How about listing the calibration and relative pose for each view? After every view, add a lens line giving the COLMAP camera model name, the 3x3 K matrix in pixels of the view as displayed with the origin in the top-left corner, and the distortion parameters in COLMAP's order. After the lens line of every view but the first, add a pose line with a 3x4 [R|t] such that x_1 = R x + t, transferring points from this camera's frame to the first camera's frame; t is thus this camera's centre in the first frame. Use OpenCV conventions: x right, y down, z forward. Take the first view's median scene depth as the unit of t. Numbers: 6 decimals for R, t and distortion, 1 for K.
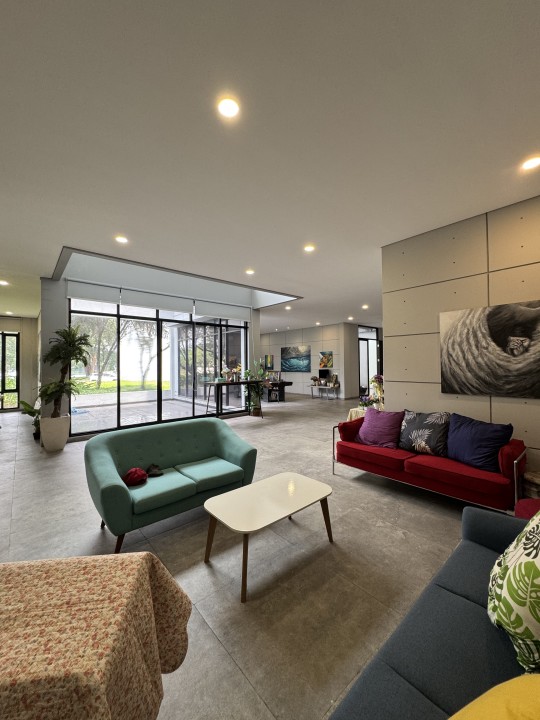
lens RADIAL K [[286.0, 0, 267.6], [0, 286.0, 361.4], [0, 0, 1]] dist [-0.002387, -0.000157]
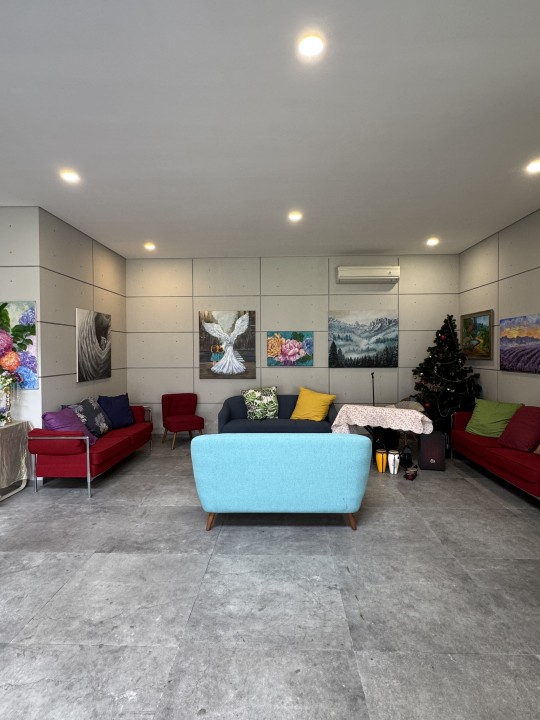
lens RADIAL K [[392.3, 0, 270.6], [0, 392.3, 357.8], [0, 0, 1]] dist [-0.006018, -0.000350]
pose [[-0.739744, 0.004900, 0.672870, -0.967389], [0.007714, 0.999970, 0.001199, 0.020877], [-0.672844, 0.006077, -0.739760, 1.660945]]
